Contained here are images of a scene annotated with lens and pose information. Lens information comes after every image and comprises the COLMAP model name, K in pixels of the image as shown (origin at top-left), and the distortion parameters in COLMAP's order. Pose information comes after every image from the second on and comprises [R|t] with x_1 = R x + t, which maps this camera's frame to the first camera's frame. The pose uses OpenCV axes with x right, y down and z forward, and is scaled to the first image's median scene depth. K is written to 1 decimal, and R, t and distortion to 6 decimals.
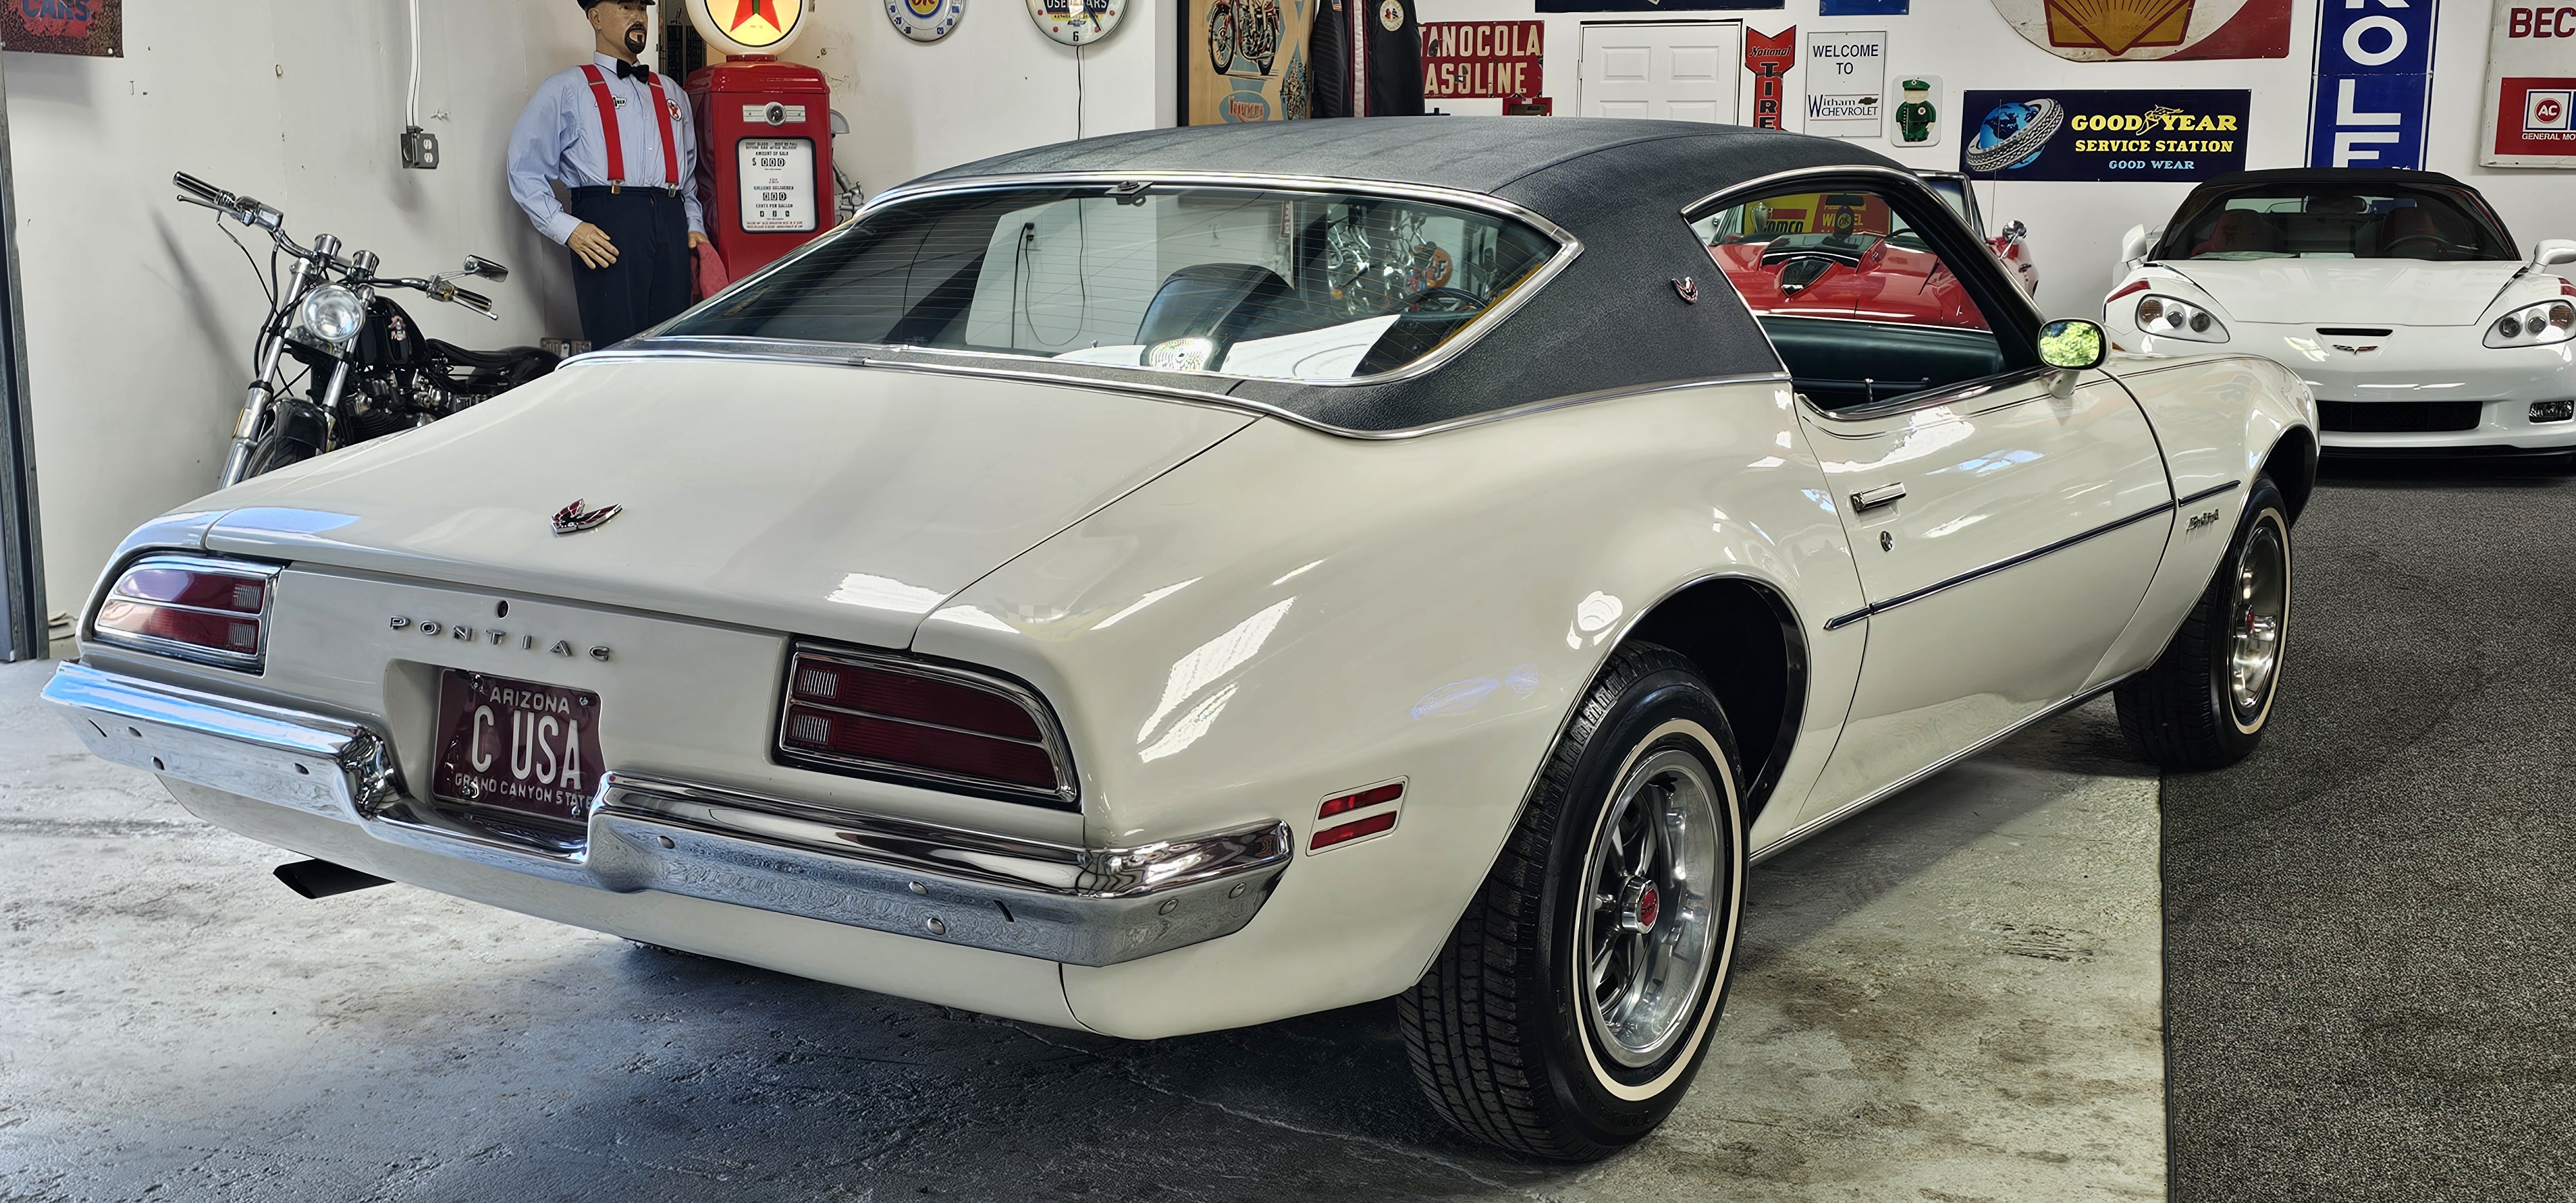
lens RADIAL K [[2651.5, 0, 1263.2], [0, 2651.5, 617.4], [0, 0, 1]] dist [0.115033, -0.176881]
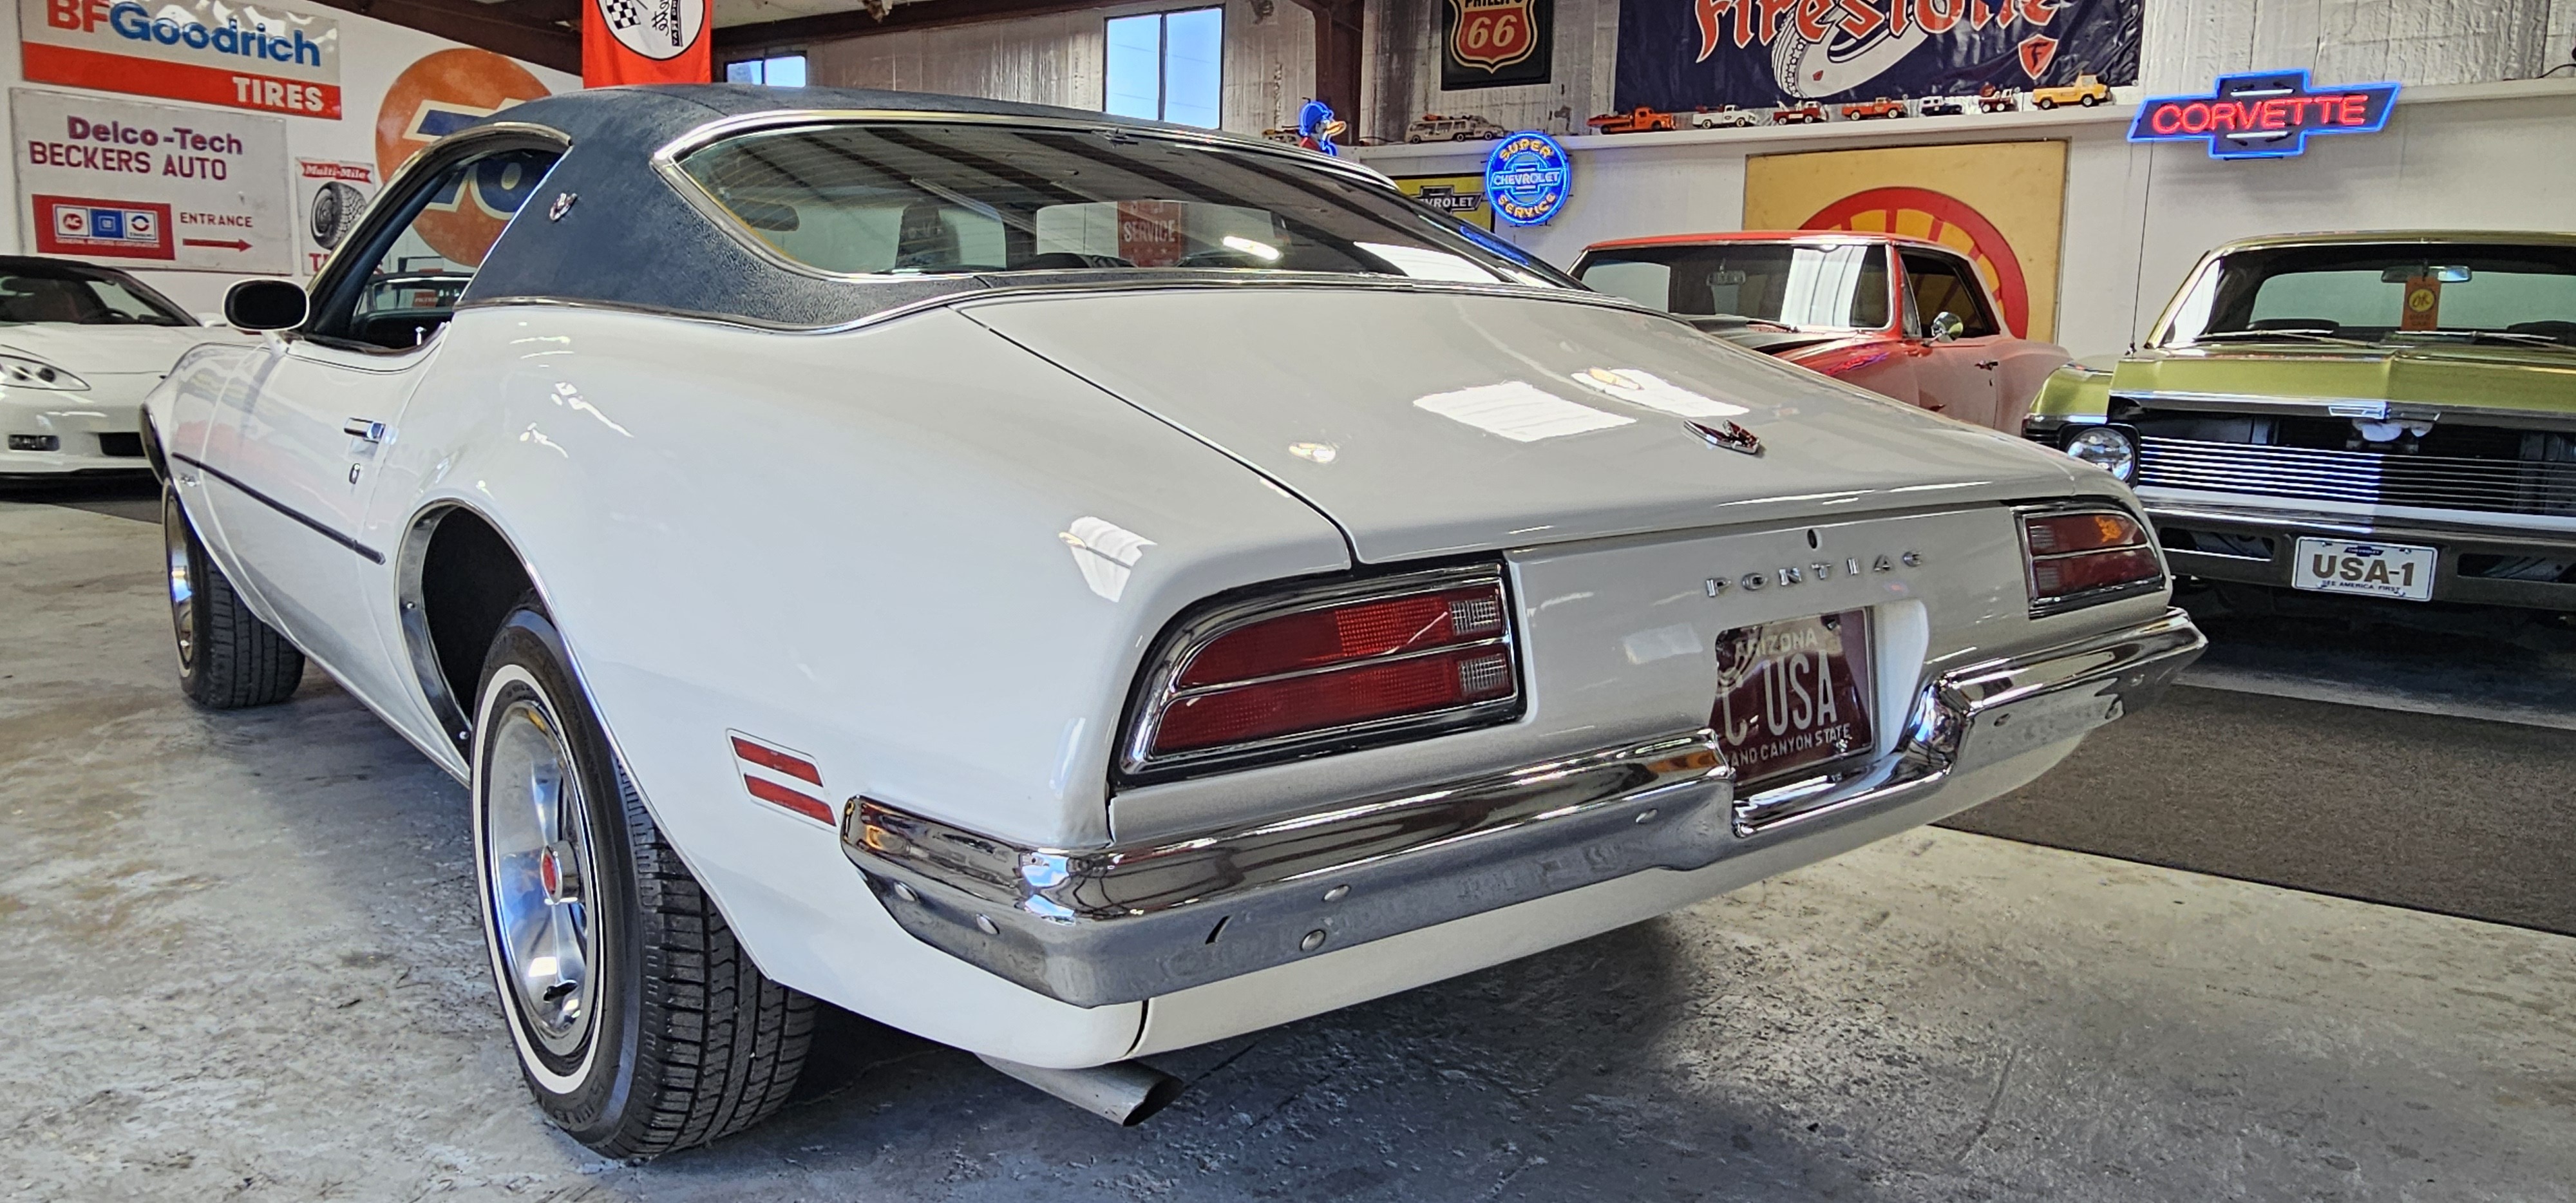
lens RADIAL K [[1703.3, 0, 1272.7], [0, 1703.3, 584.7], [0, 0, 1]] dist [0.000621, -0.000378]
pose [[0.271921, -0.144196, 0.951455, -0.499686], [0.146828, 0.983350, 0.107067, -0.042163], [-0.951052, 0.110587, 0.288566, 0.587999]]
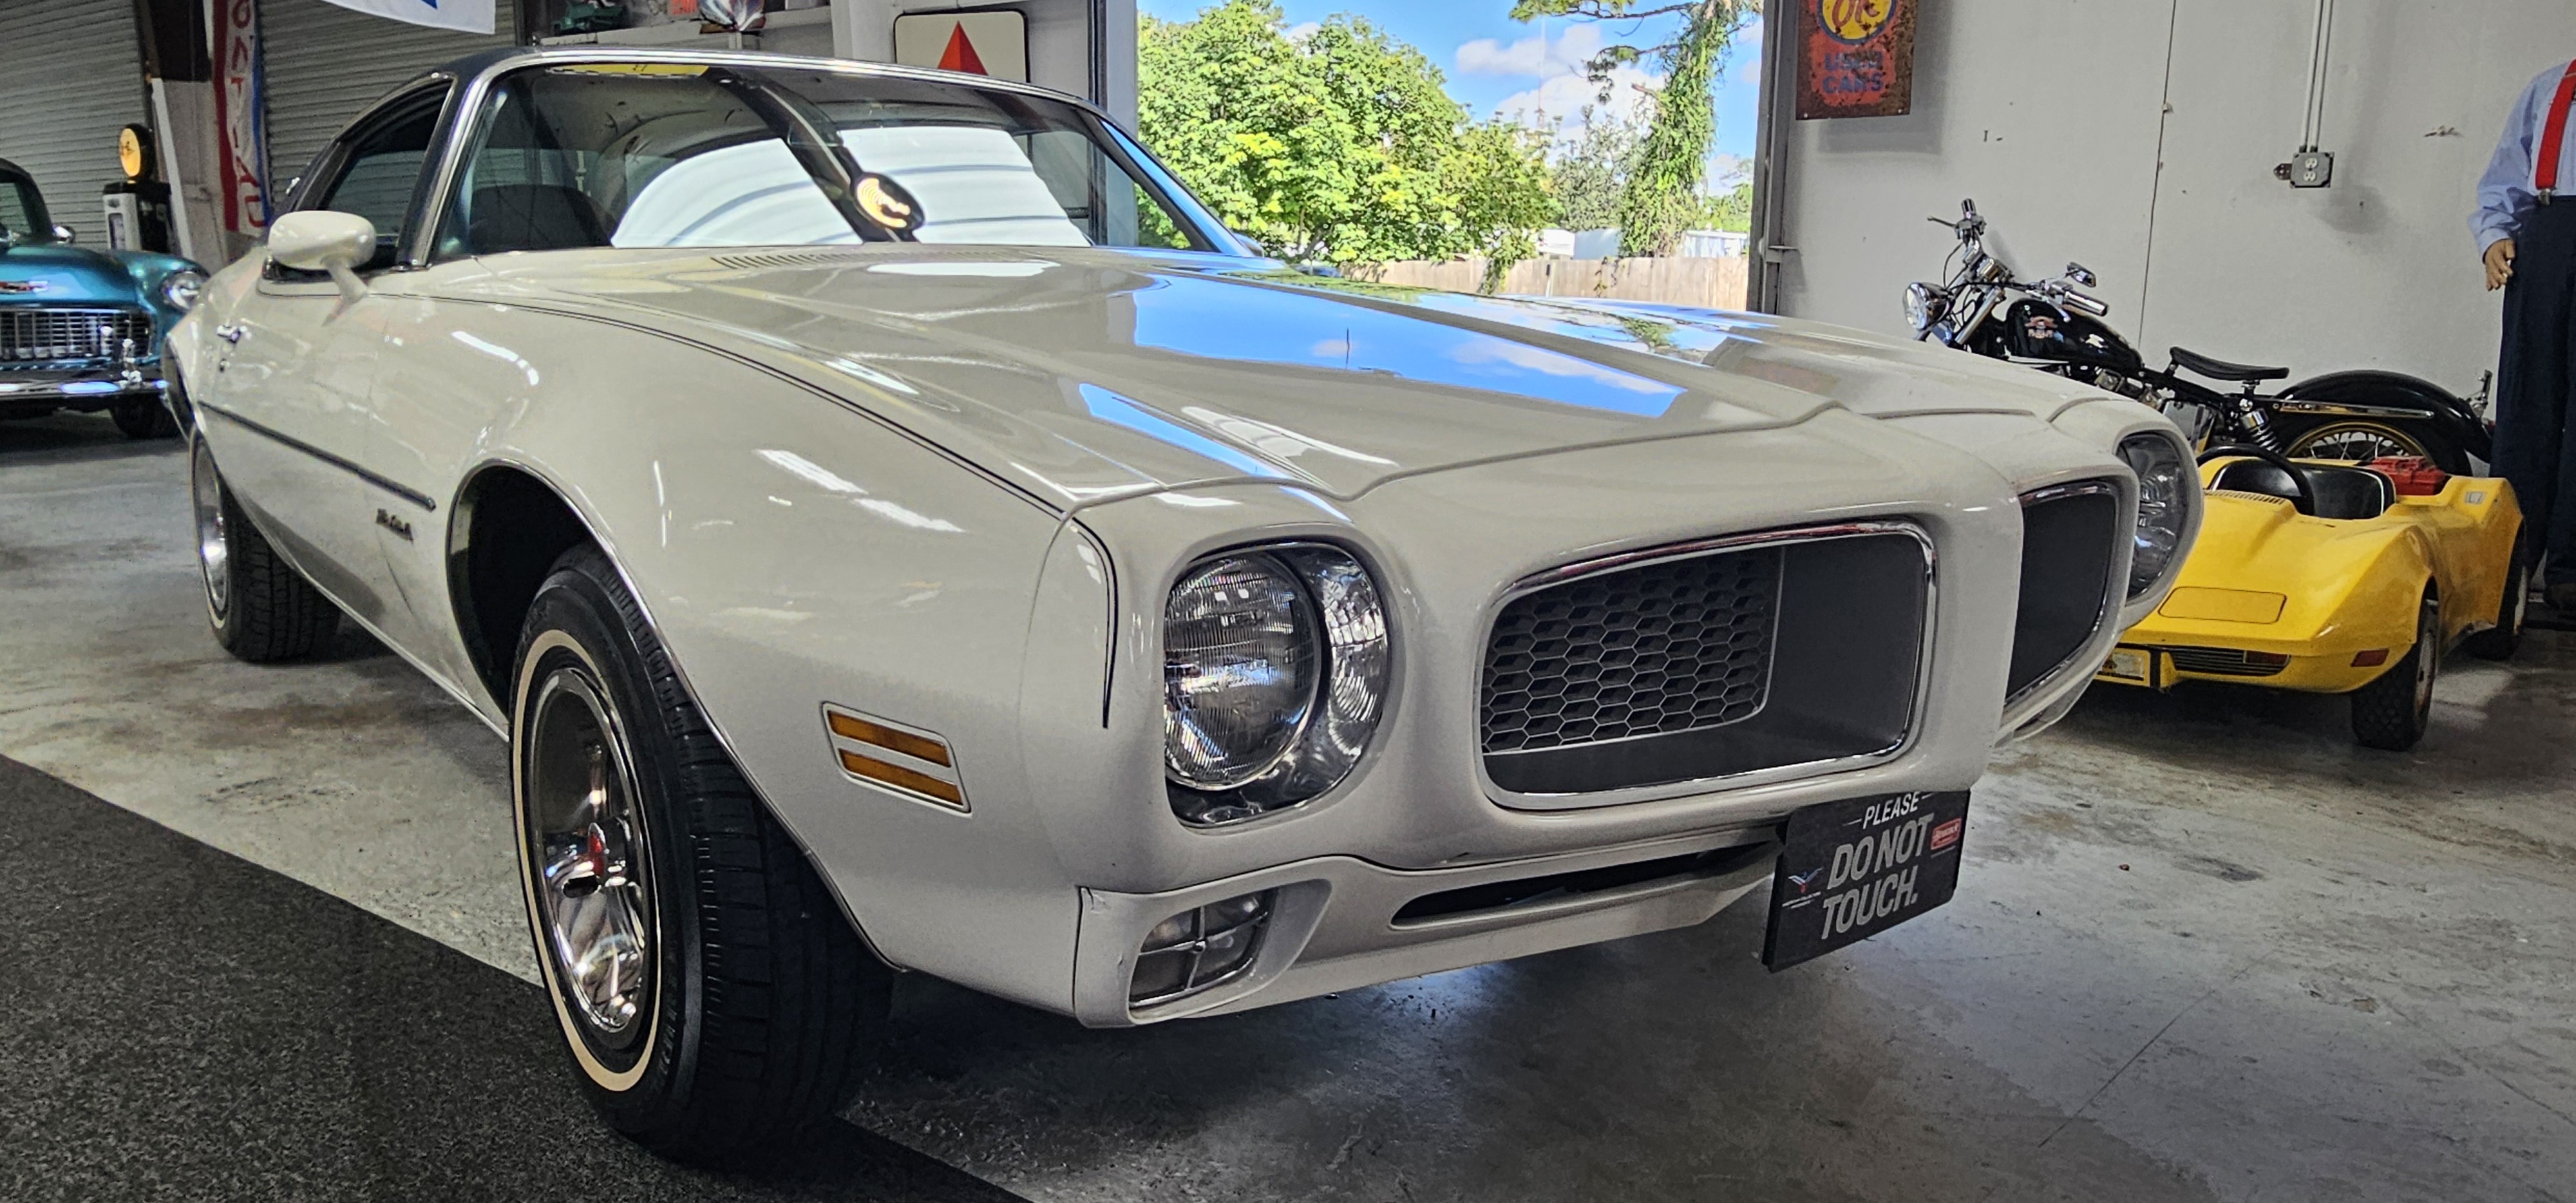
lens RADIAL K [[1709.1, 0, 1263.4], [0, 1709.1, 581.1], [0, 0, 1]] dist [-0.005339, 0.001139]
pose [[-0.301320, 0.155596, -0.940742, 0.695757], [-0.168732, 0.962326, 0.213211, -0.152243], [0.938475, 0.222978, -0.263714, 1.331755]]
